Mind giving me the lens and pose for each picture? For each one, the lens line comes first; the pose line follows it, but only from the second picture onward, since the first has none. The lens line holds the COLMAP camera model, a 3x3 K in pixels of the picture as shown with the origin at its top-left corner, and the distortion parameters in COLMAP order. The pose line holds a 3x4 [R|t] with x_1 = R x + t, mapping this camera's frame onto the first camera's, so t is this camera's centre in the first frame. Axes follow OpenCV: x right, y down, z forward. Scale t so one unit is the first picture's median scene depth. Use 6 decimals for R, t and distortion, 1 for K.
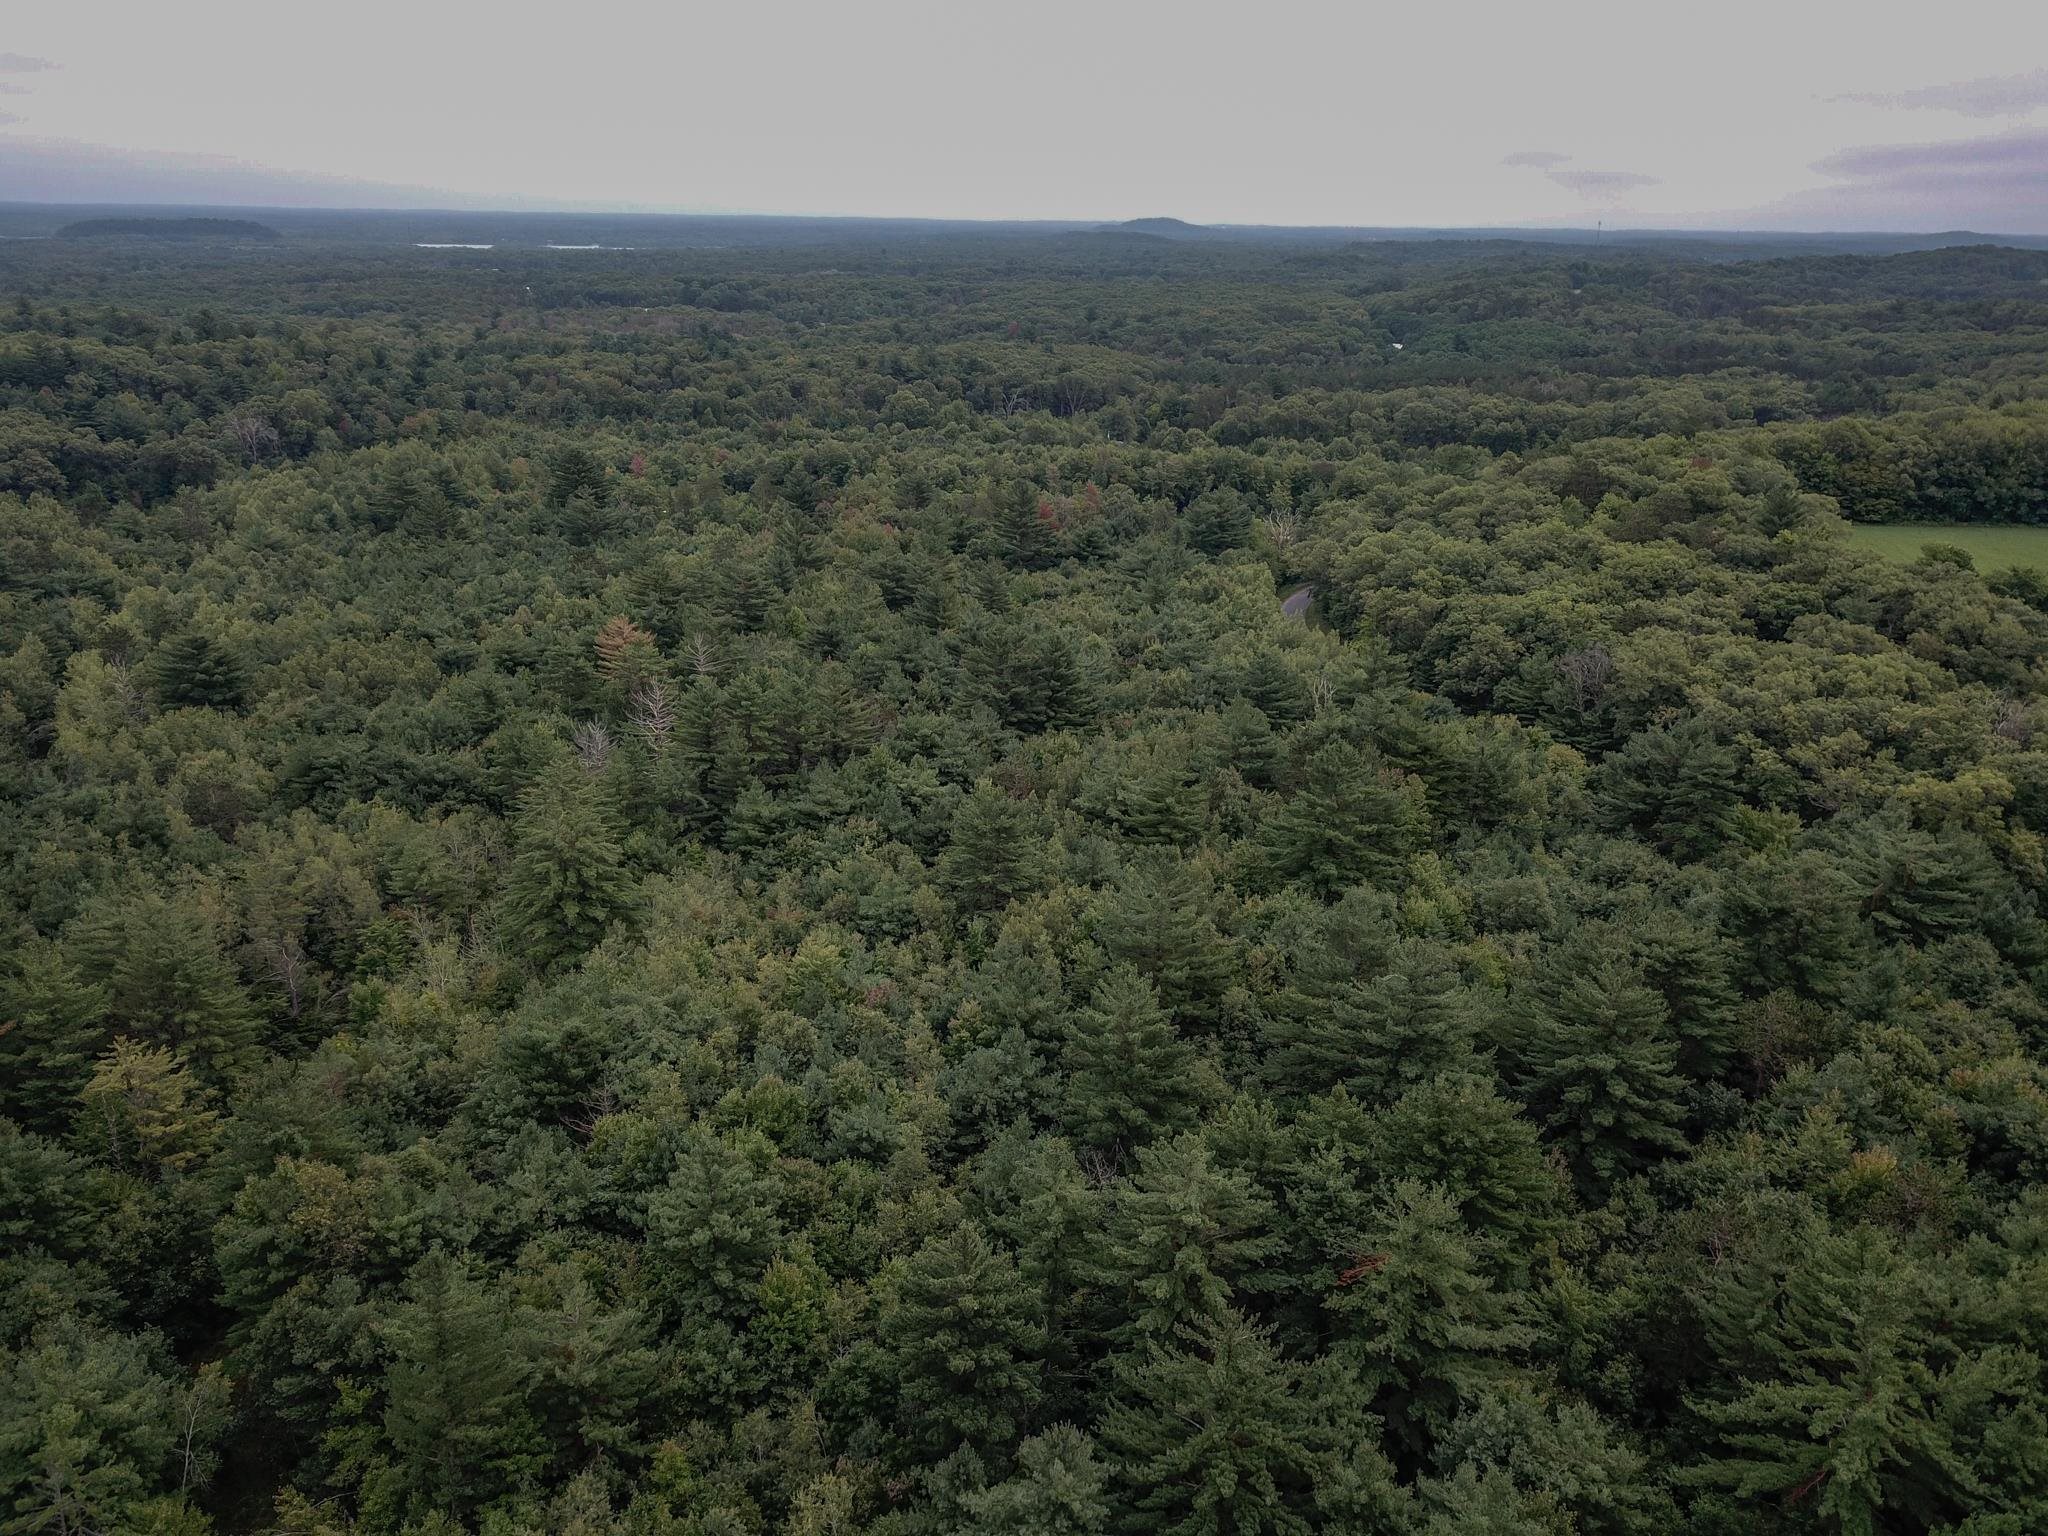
lens RADIAL K [[1570.6, 0, 1019.7], [0, 1570.6, 753.4], [0, 0, 1]] dist [0.022961, -0.008864]
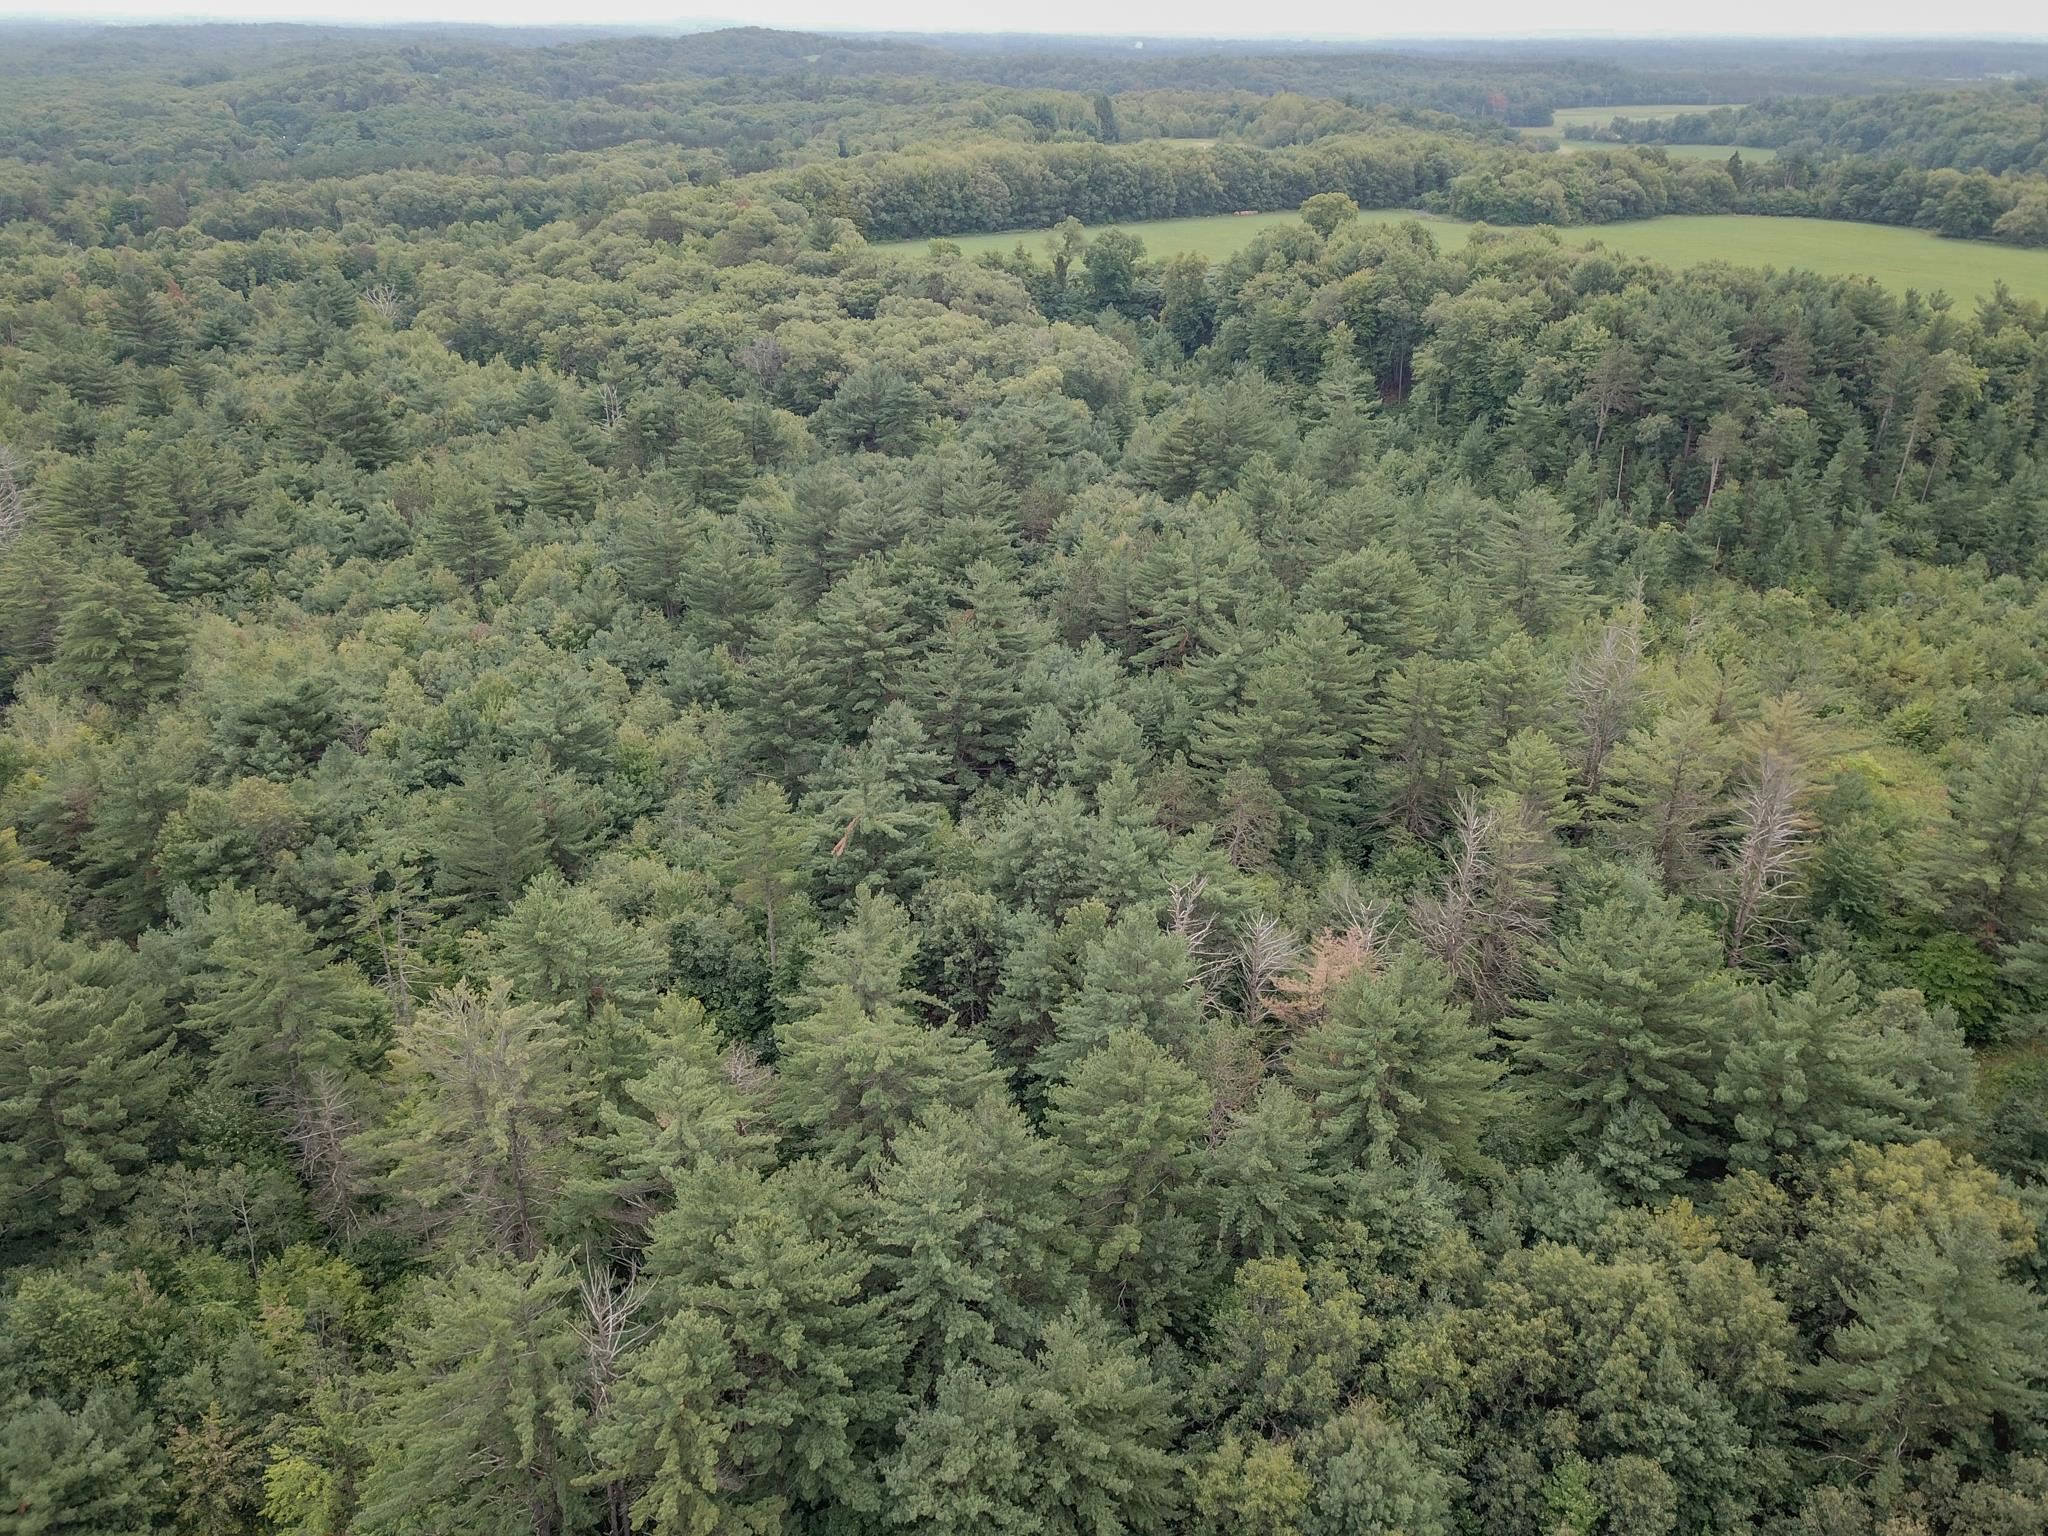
lens RADIAL K [[1561.0, 0, 1024.0], [0, 1561.0, 768.0], [0, 0, 1]] dist [0.015192, -0.000288]
pose [[0.763866, -0.286527, 0.578283, -0.289116], [0.210598, 0.957658, 0.196316, 0.057603], [-0.610047, -0.028174, 0.791864, -0.158990]]
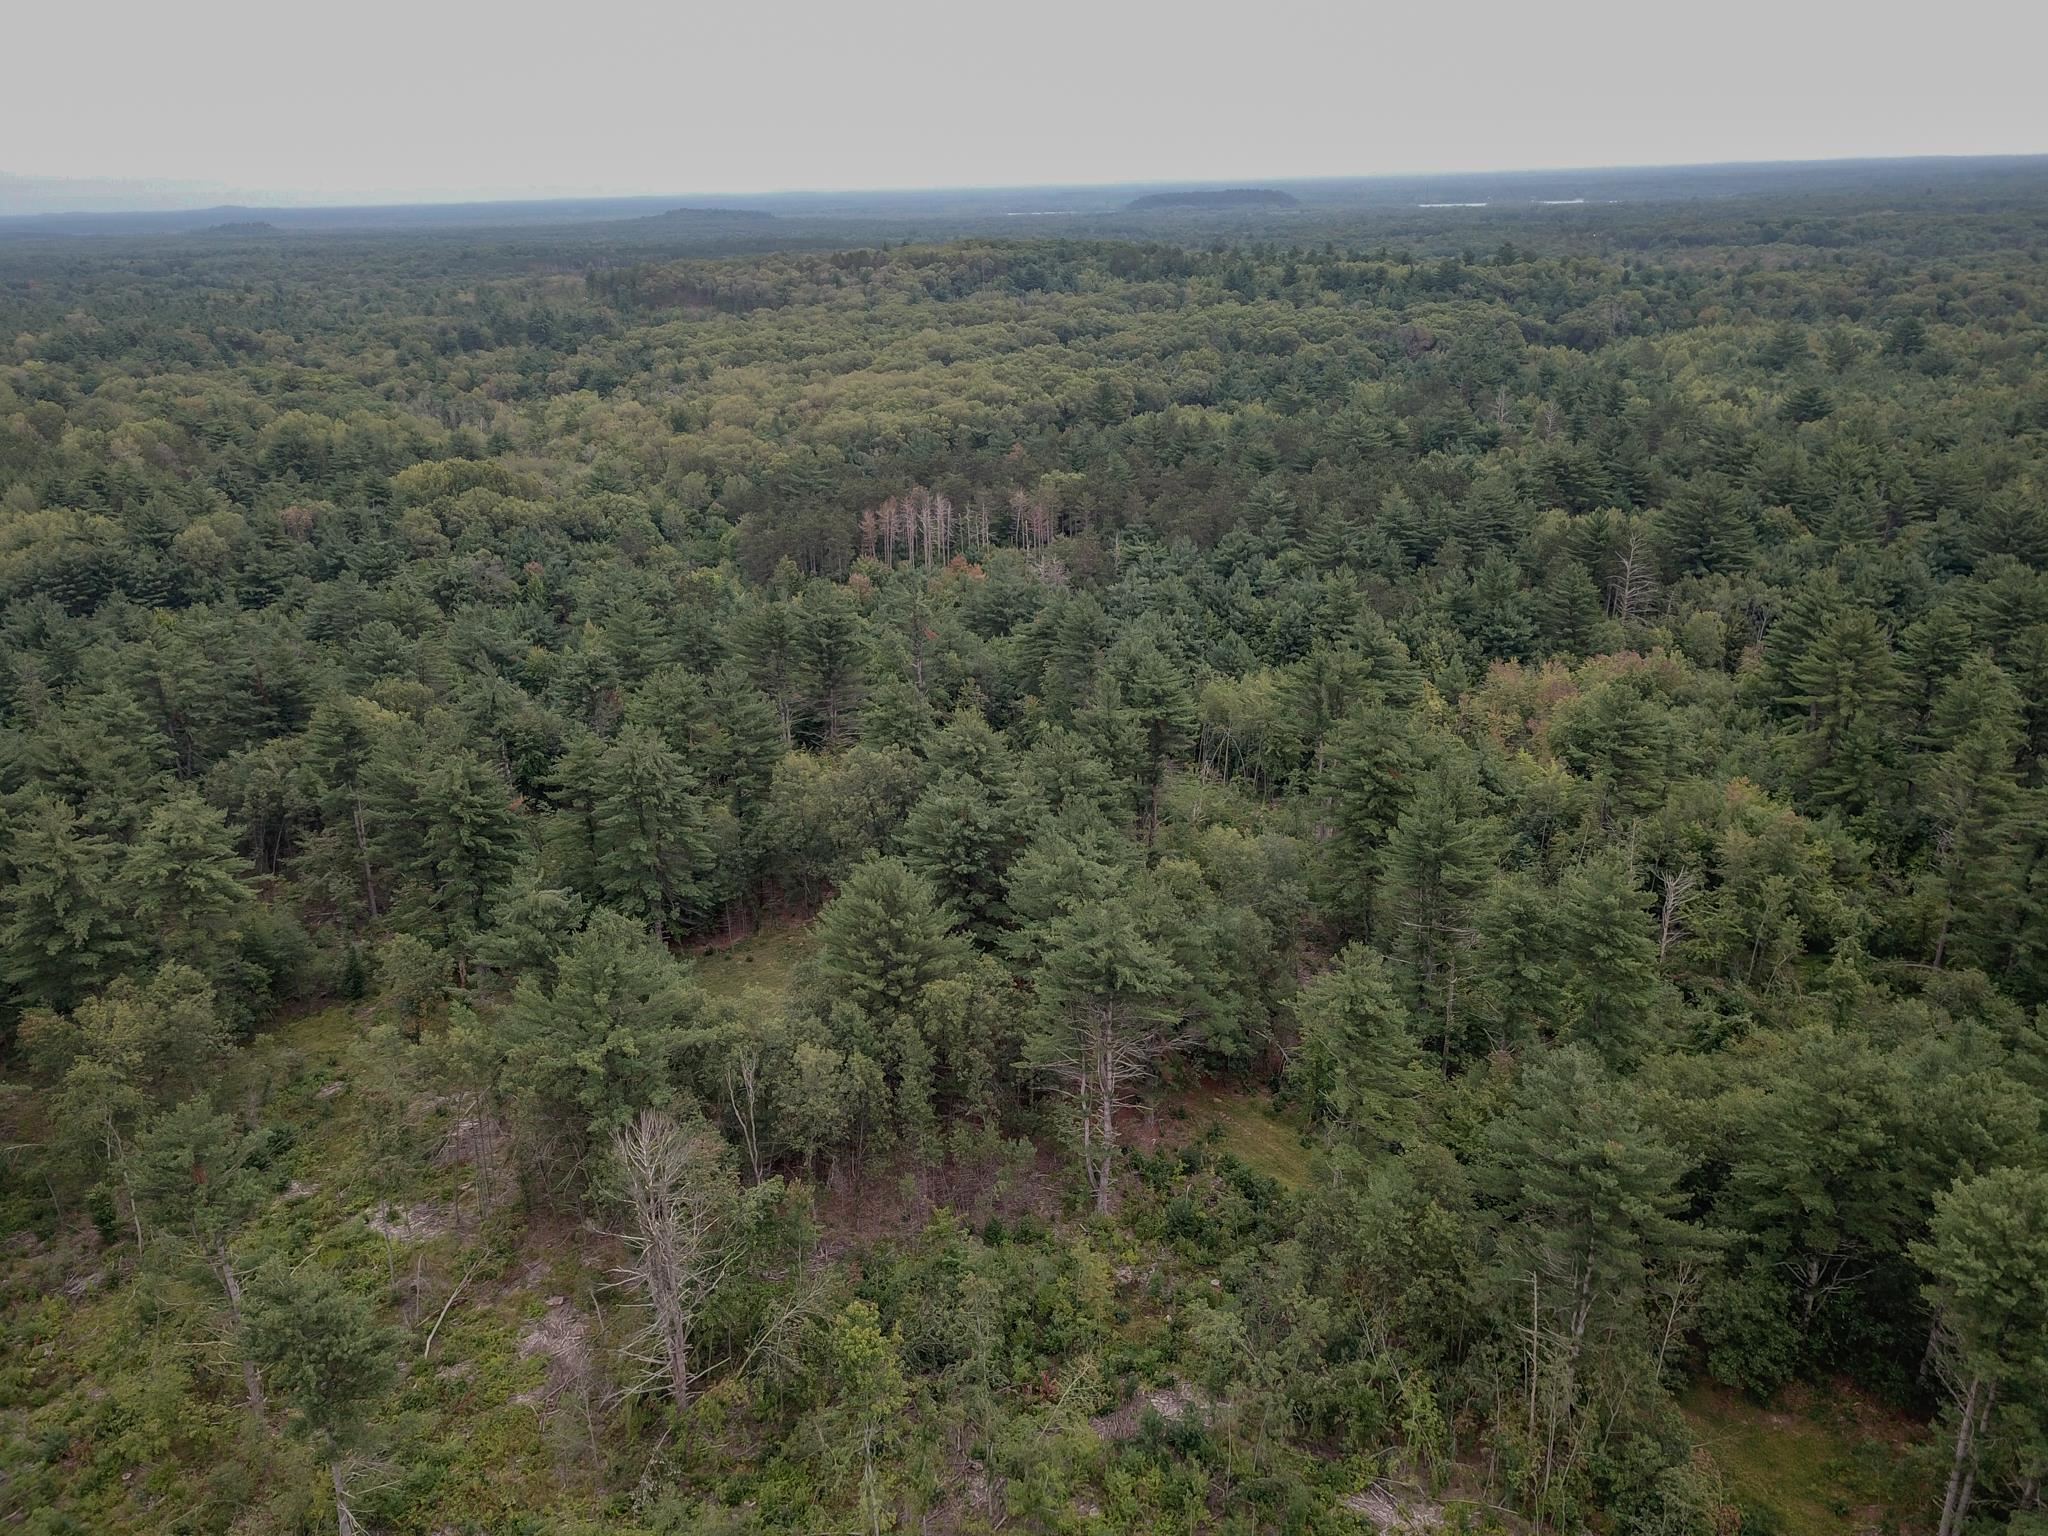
lens RADIAL K [[1570.6, 0, 1019.7], [0, 1570.6, 753.4], [0, 0, 1]] dist [0.022961, -0.008864]
pose [[0.851517, 0.145635, -0.503696, -0.280983], [-0.133578, 0.989209, 0.060194, 0.323252], [0.507027, 0.016027, 0.861781, -0.944488]]
